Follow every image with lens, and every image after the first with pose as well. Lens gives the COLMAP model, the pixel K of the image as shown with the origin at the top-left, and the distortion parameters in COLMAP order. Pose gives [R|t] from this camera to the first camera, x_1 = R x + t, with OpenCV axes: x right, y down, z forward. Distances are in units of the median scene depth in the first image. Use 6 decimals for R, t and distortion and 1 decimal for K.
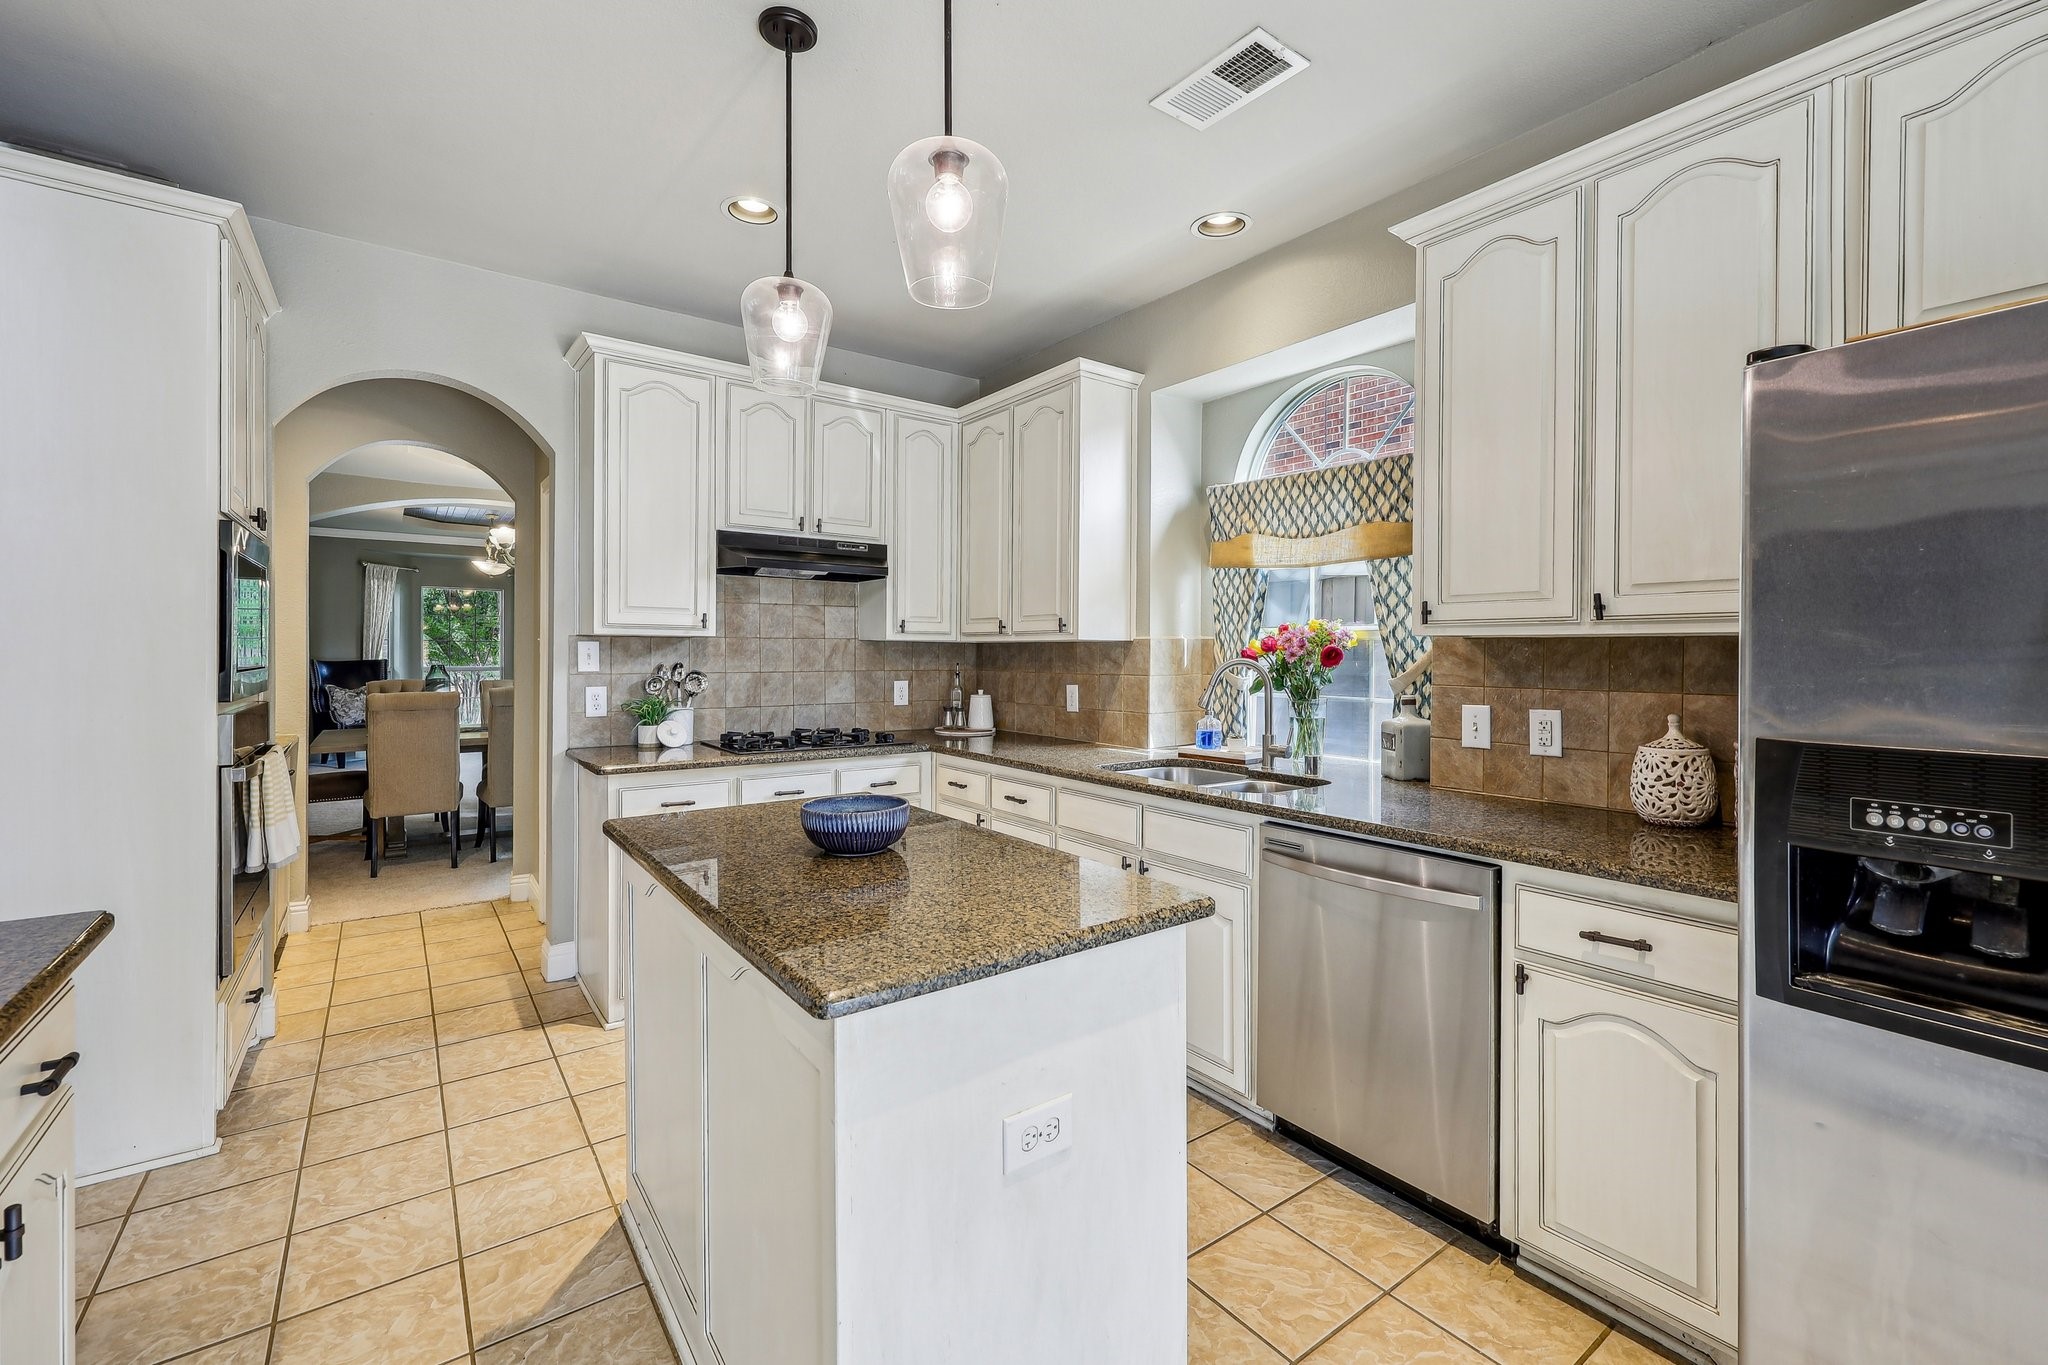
lens RADIAL K [[860.7, 0, 1017.4], [0, 860.7, 653.9], [0, 0, 1]] dist [0.000233, 0.000019]
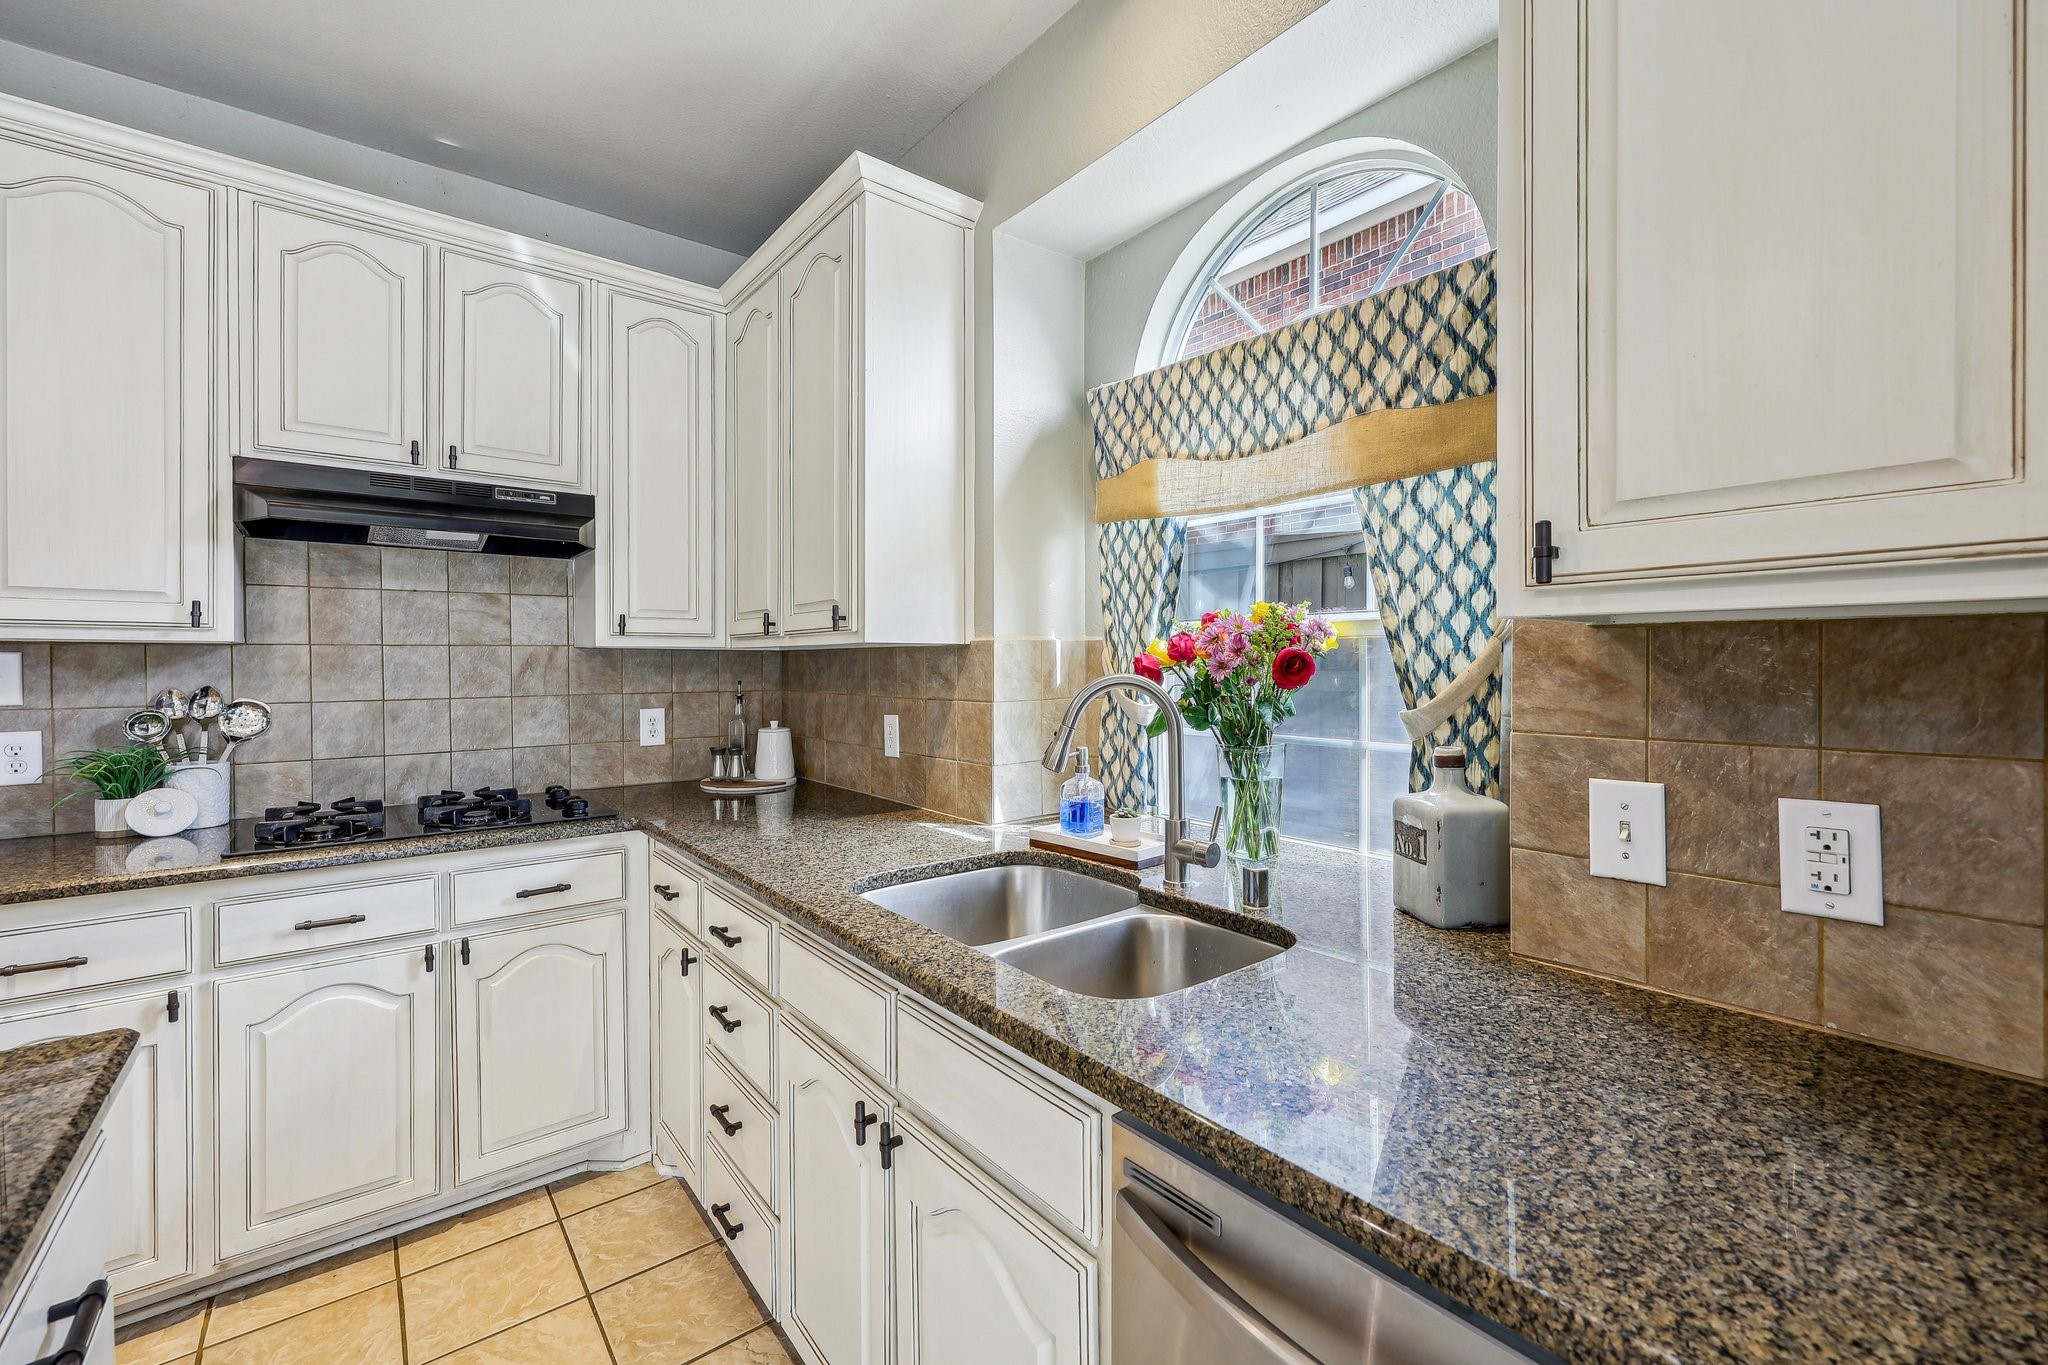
lens RADIAL K [[853.8, 0, 1019.2], [0, 853.8, 664.0], [0, 0, 1]] dist [0.000943, 0.000161]
pose [[0.999084, -0.008556, 0.041933, 0.156517], [0.008552, 0.999963, 0.000266, -0.001336], [-0.041934, 0.000093, 0.999120, 0.432562]]
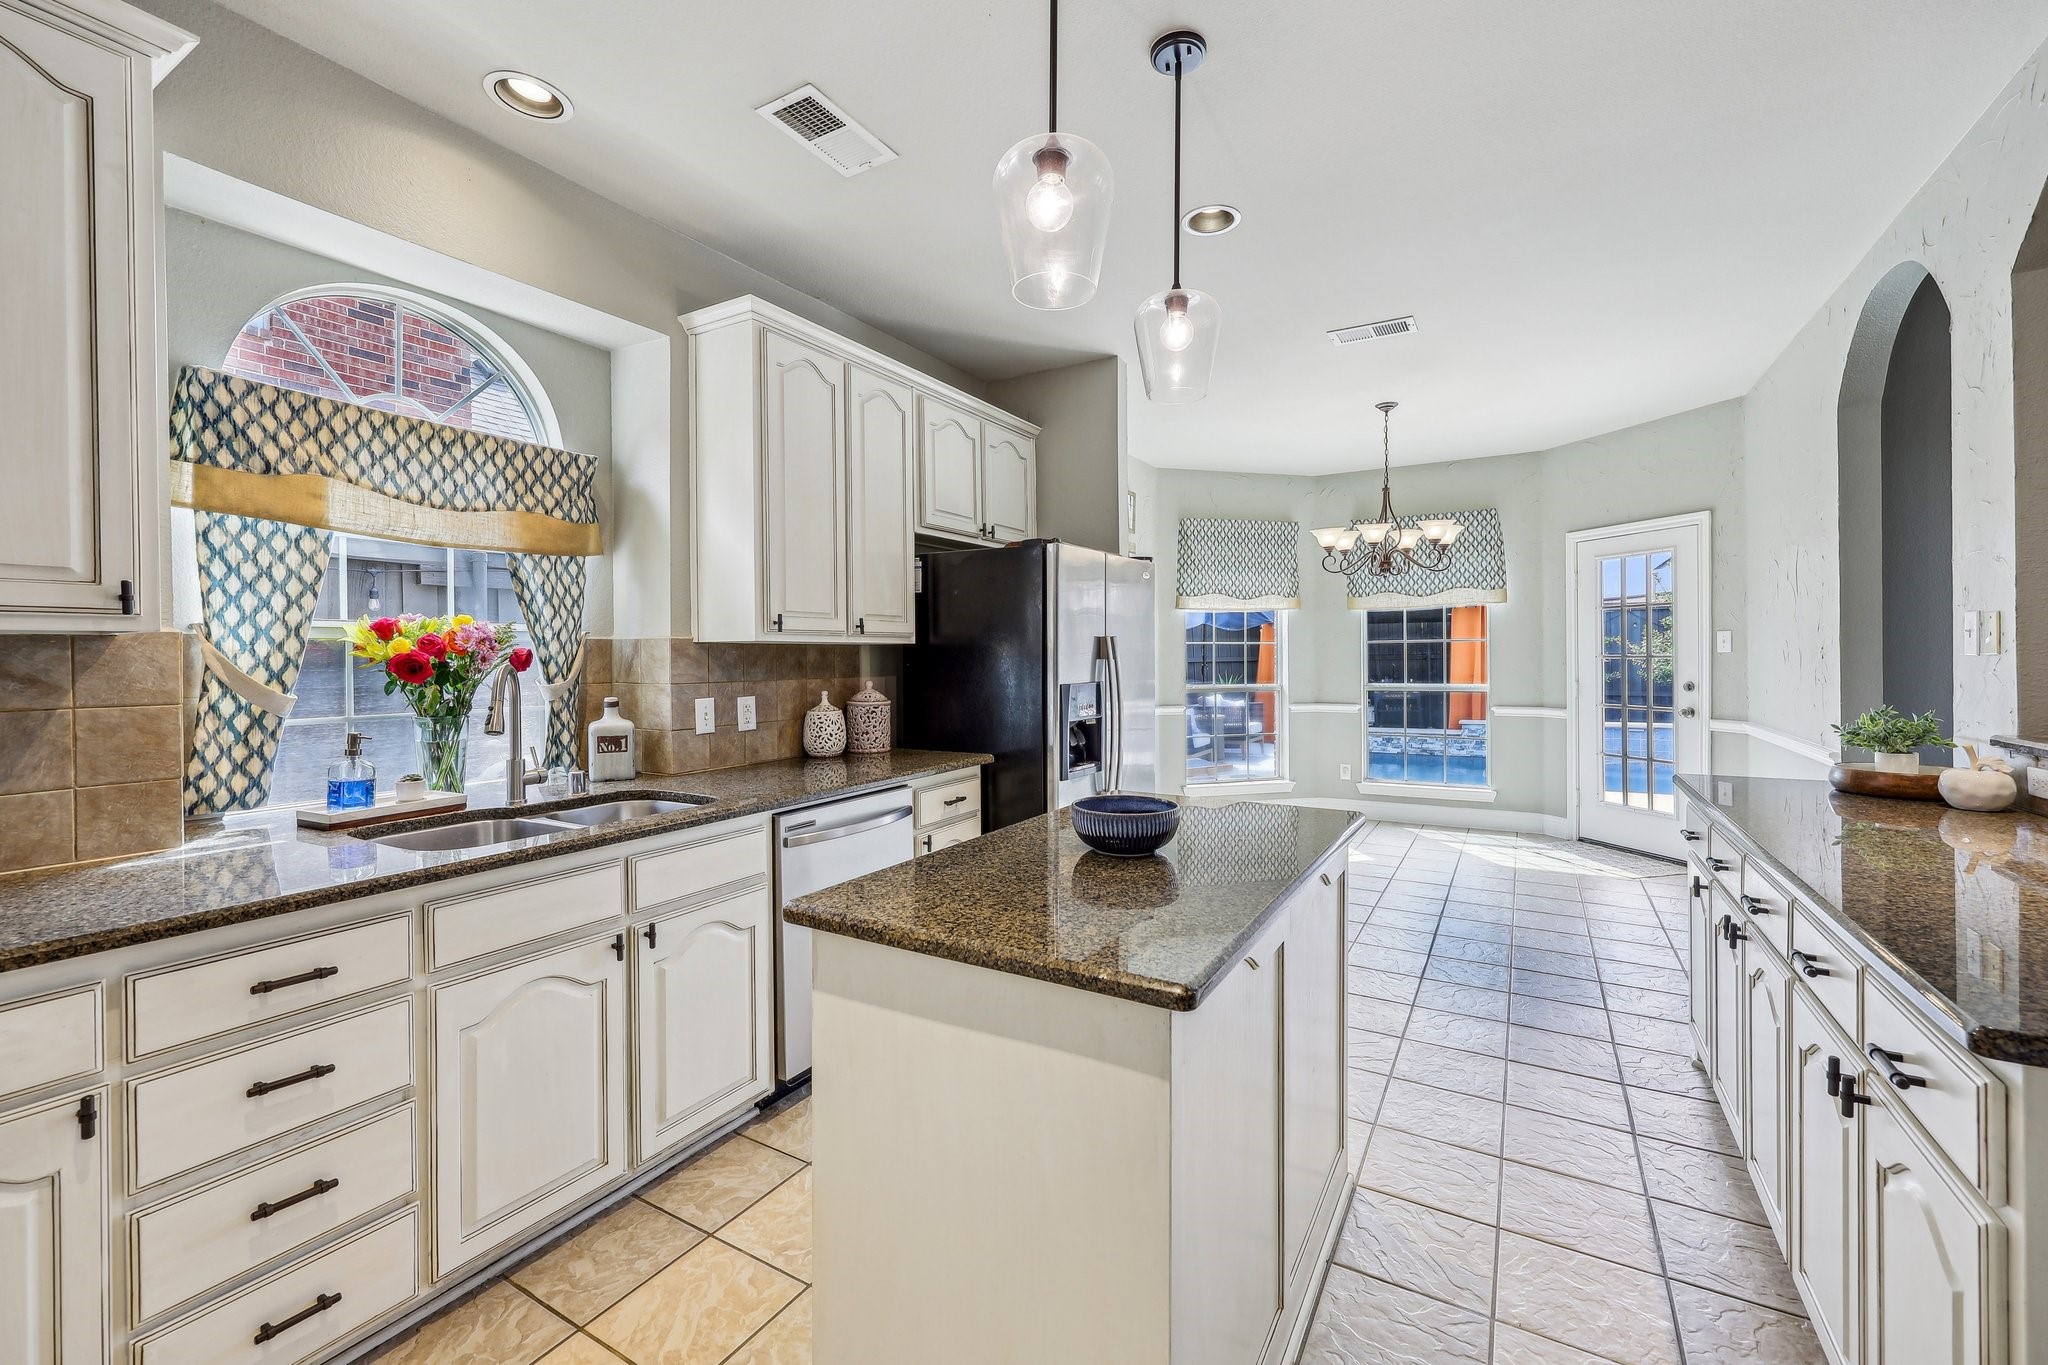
lens RADIAL K [[853.8, 0, 1019.2], [0, 853.8, 664.0], [0, 0, 1]] dist [0.000943, 0.000161]
pose [[-0.395304, -0.011506, 0.918478, -0.552318], [0.006677, 0.999859, 0.015399, -0.003292], [-0.918526, 0.012221, -0.395172, 0.788929]]
